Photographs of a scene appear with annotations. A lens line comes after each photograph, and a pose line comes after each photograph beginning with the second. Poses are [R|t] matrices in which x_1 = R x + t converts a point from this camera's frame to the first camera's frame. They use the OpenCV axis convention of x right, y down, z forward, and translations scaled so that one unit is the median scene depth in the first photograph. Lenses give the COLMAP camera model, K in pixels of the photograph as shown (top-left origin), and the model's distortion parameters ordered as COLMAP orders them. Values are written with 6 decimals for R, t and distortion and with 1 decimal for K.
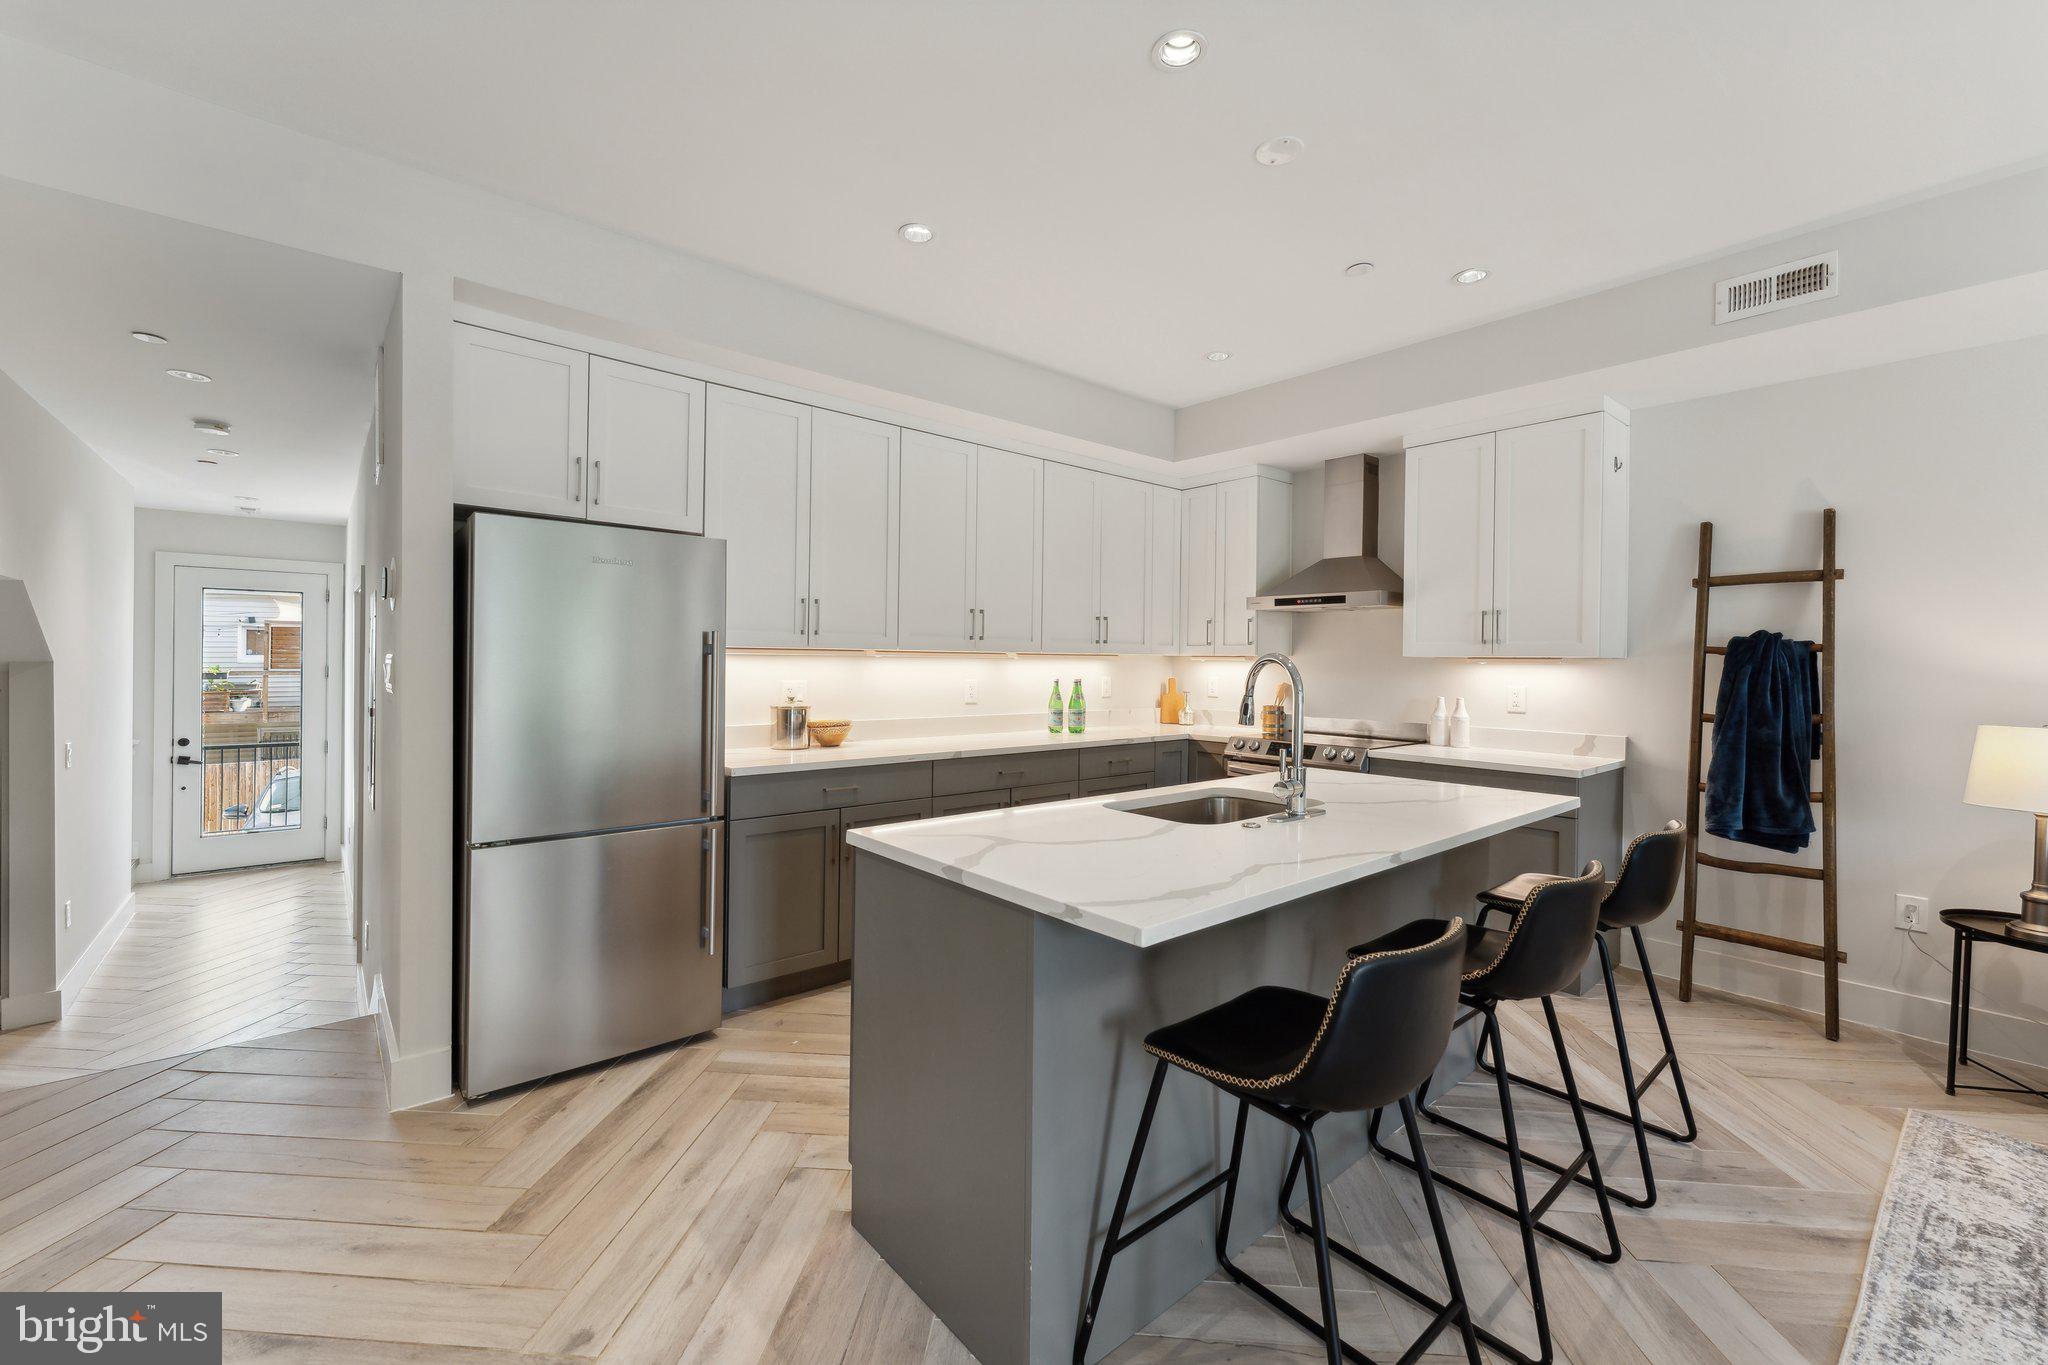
lens RADIAL K [[819.4, 0, 1019.8], [0, 819.4, 667.8], [0, 0, 1]] dist [0.000425, -0.000076]
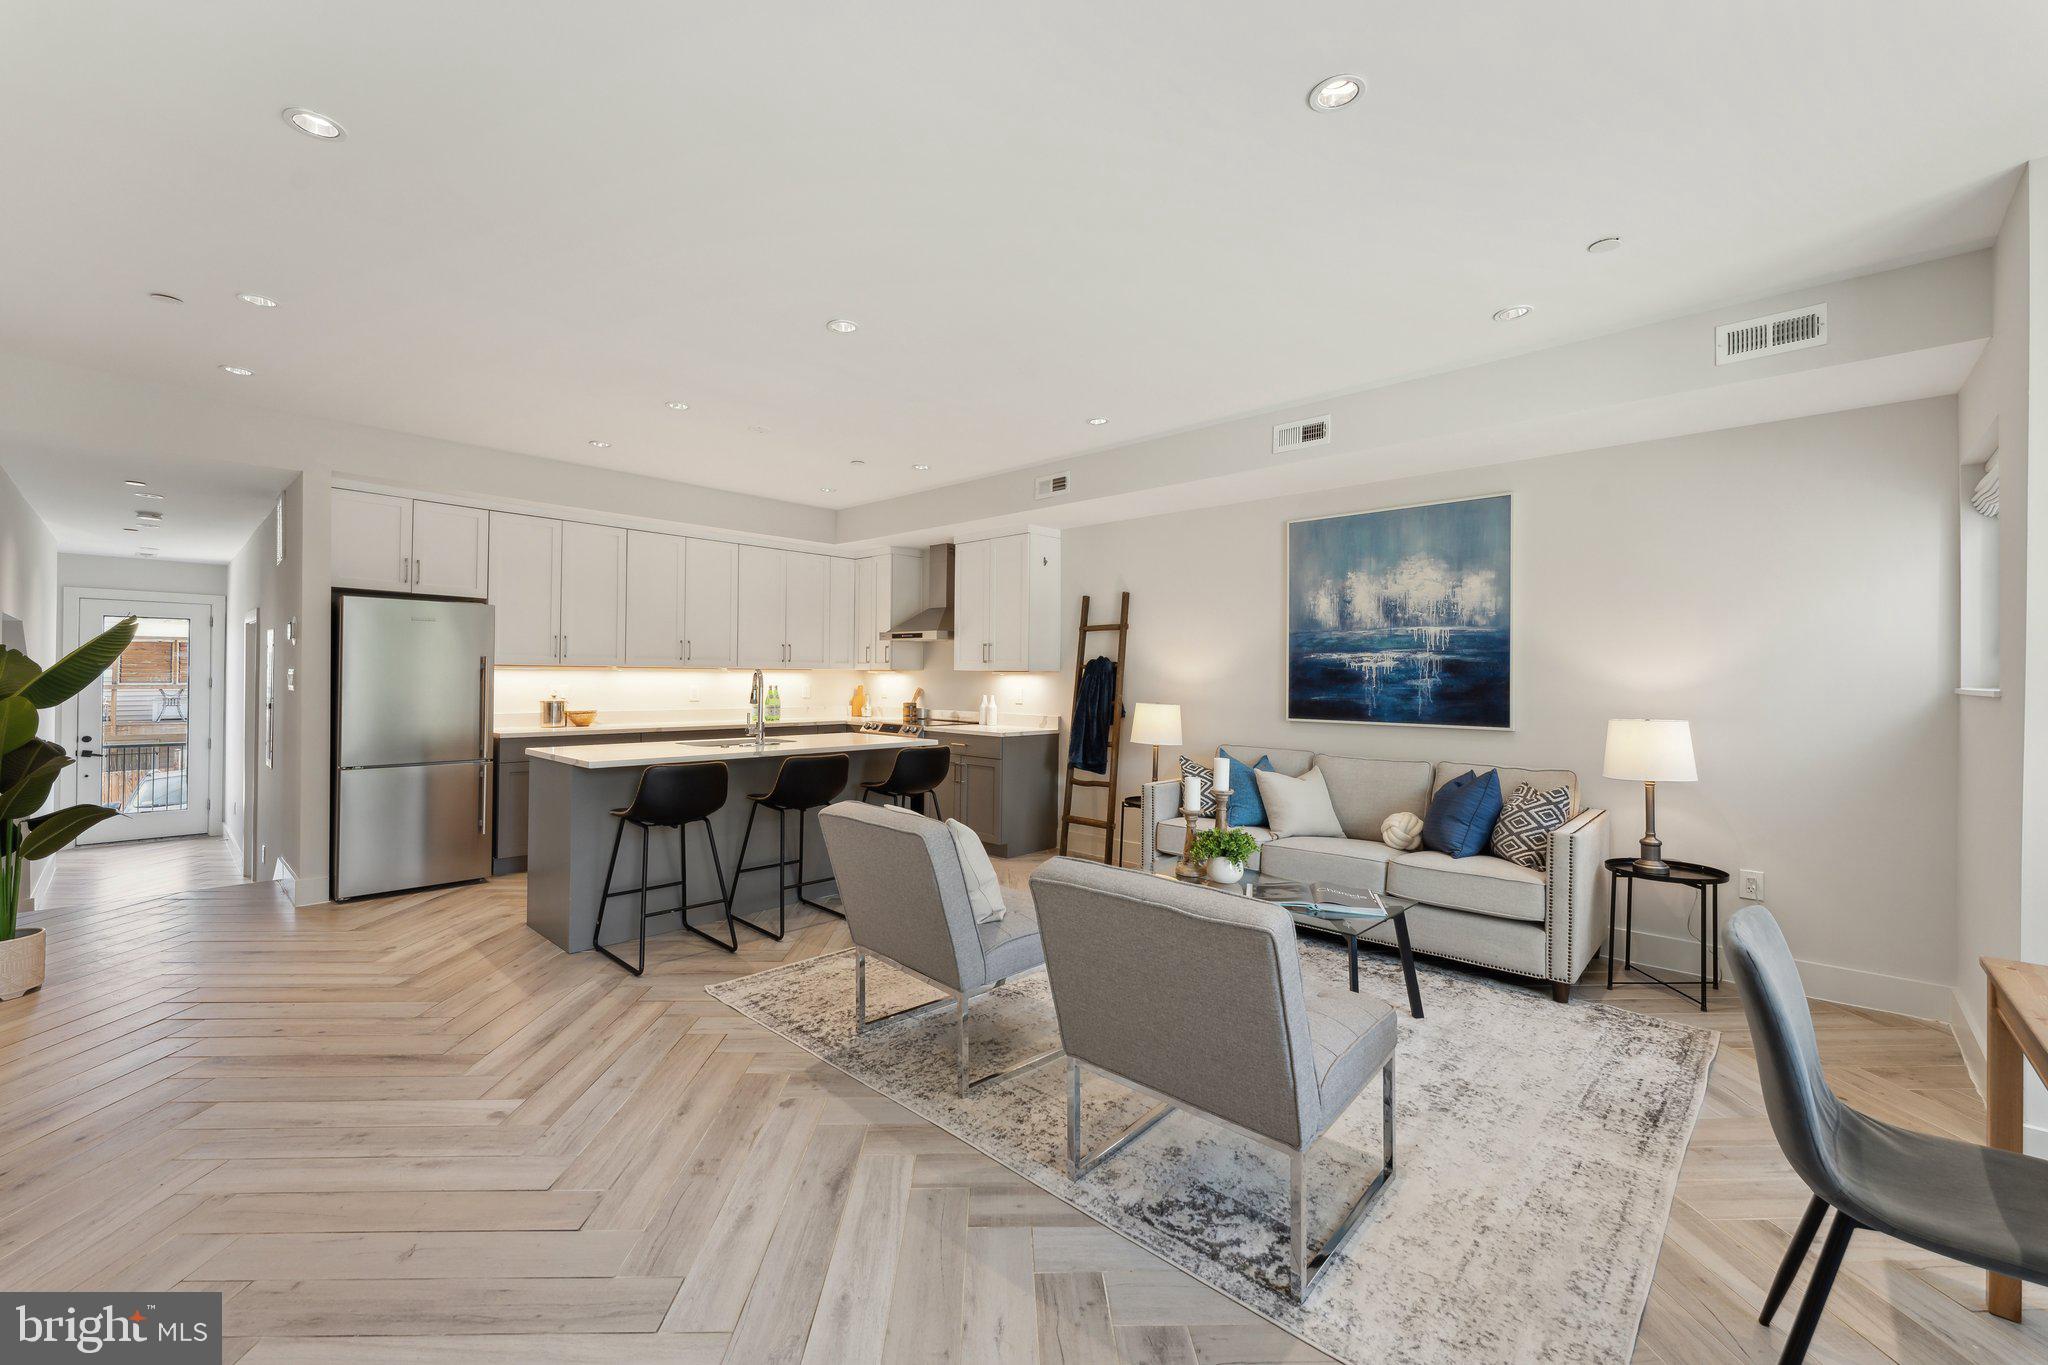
lens RADIAL K [[819.4, 0, 1023.5], [0, 819.4, 675.5], [0, 0, 1]] dist [0.000425, -0.000076]
pose [[0.993820, -0.000954, 0.111002, 0.516694], [0.001876, 0.999965, -0.008204, 0.012905], [-0.110990, 0.008361, 0.993786, -0.795094]]
